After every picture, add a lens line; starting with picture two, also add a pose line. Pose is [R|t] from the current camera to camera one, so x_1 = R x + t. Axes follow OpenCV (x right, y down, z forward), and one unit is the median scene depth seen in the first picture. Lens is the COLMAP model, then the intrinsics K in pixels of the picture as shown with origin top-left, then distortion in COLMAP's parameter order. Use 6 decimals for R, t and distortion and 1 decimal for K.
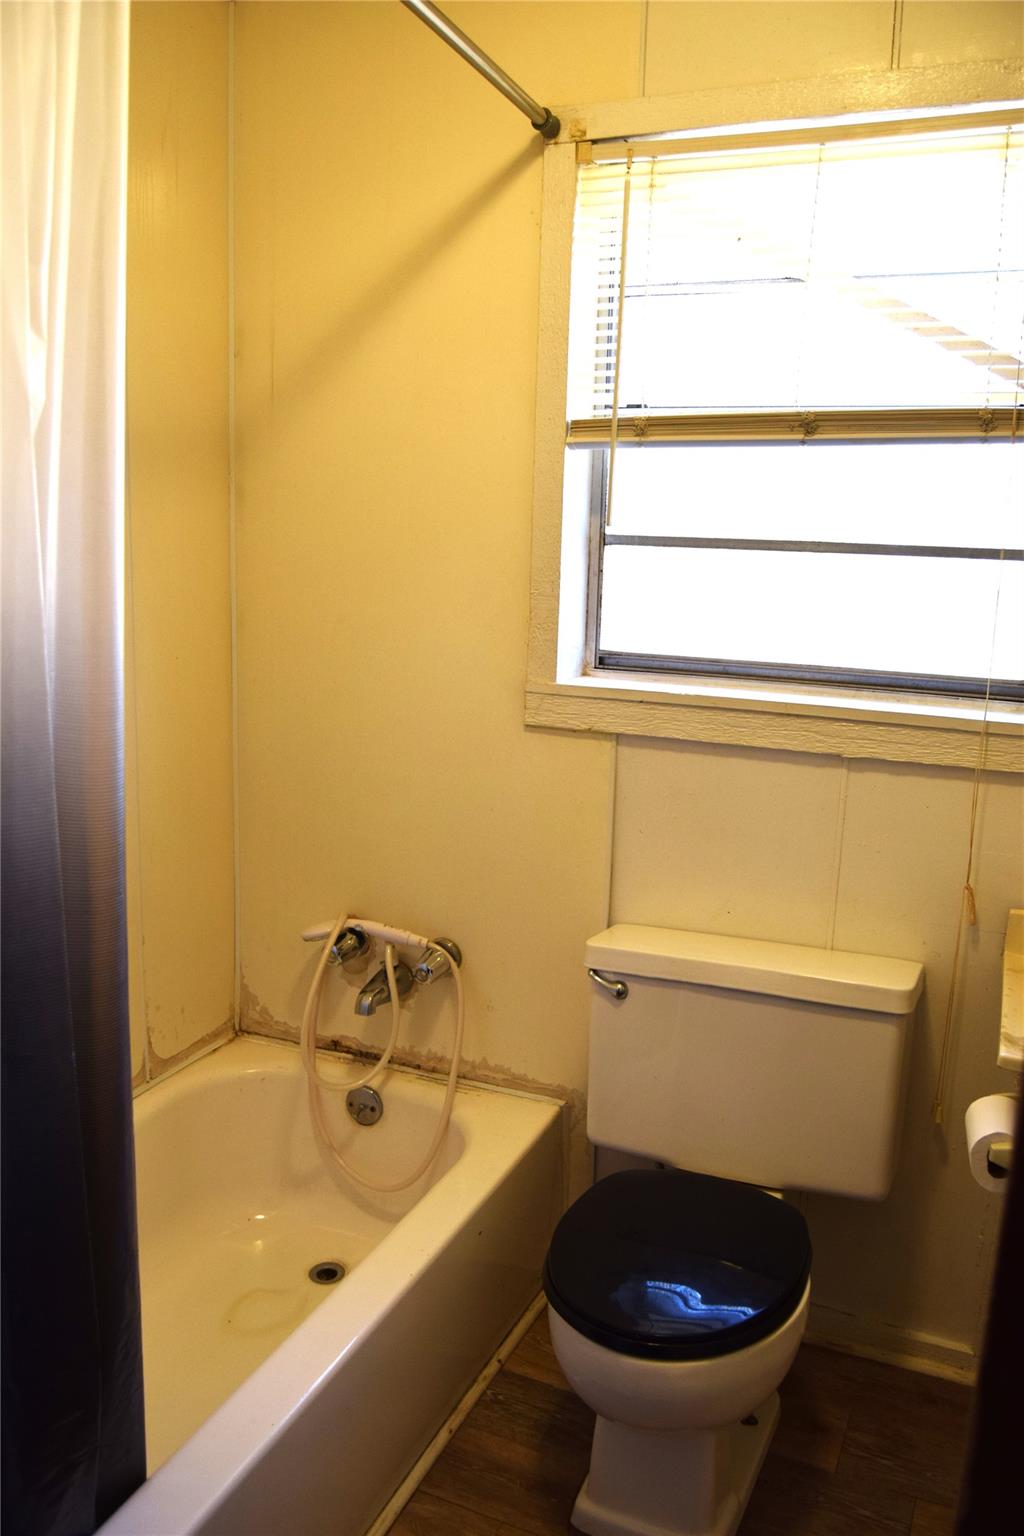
lens RADIAL K [[1233.5, 0, 509.3], [0, 1233.5, 769.7], [0, 0, 1]] dist [-0.085239, 0.030270]
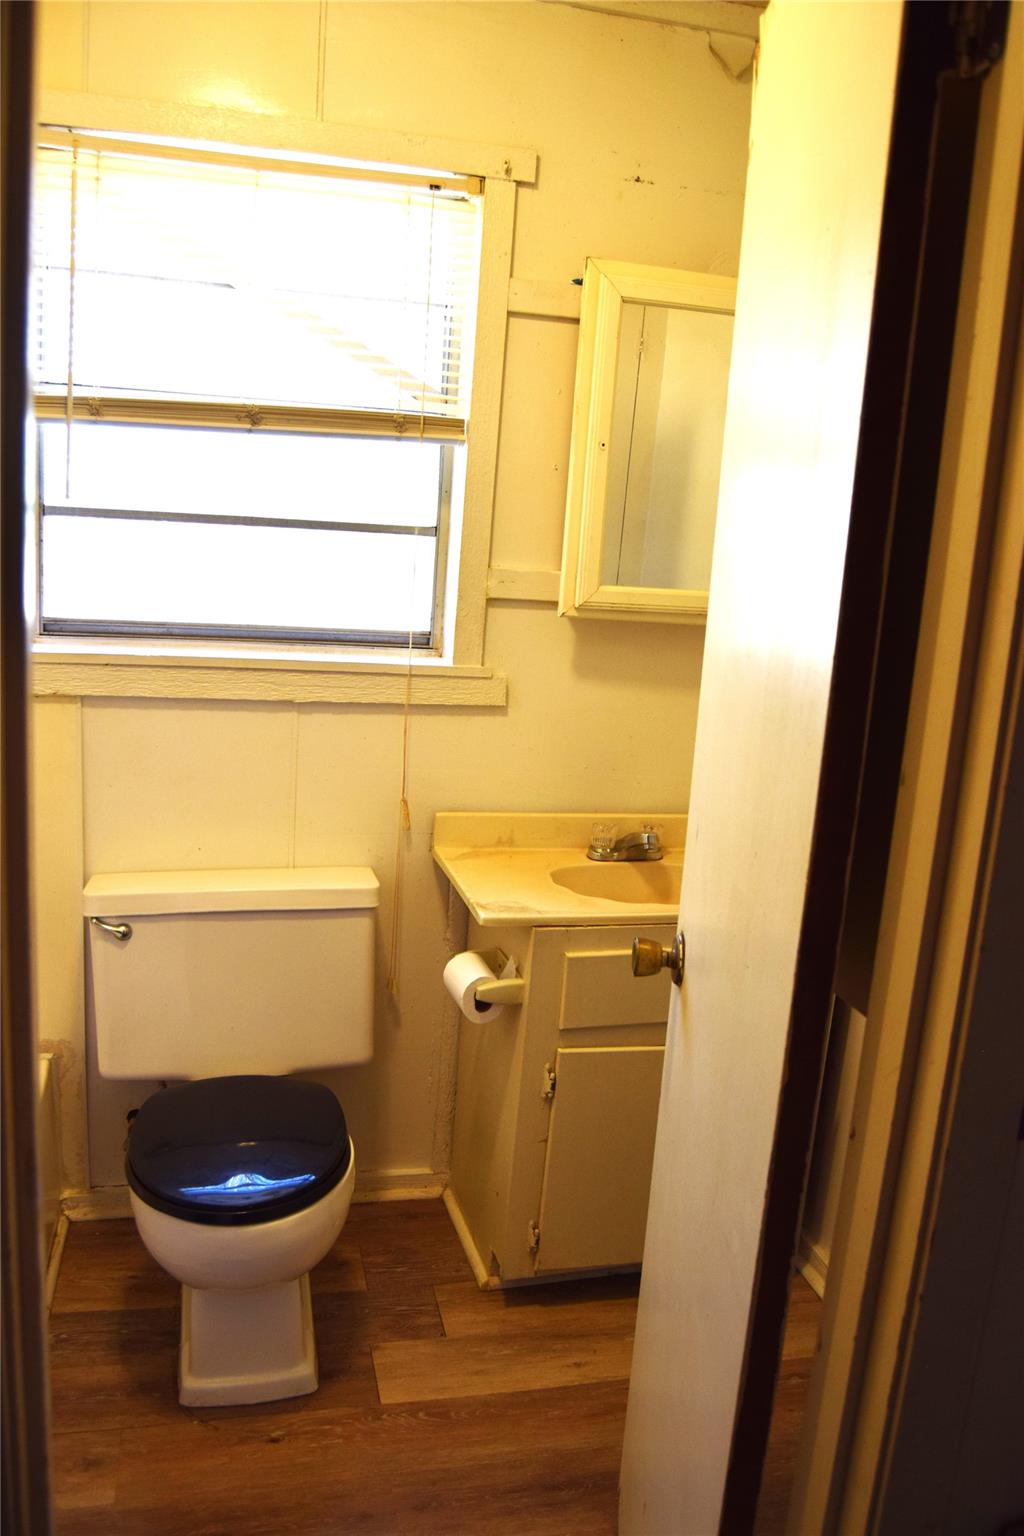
lens RADIAL K [[1233.5, 0, 511.8], [0, 1233.5, 772.8], [0, 0, 1]] dist [-0.085239, 0.030270]
pose [[0.783955, -0.097406, 0.613129, -0.293468], [0.076304, 0.995244, 0.060549, 0.001370], [-0.616111, -0.000684, 0.787659, -0.056569]]
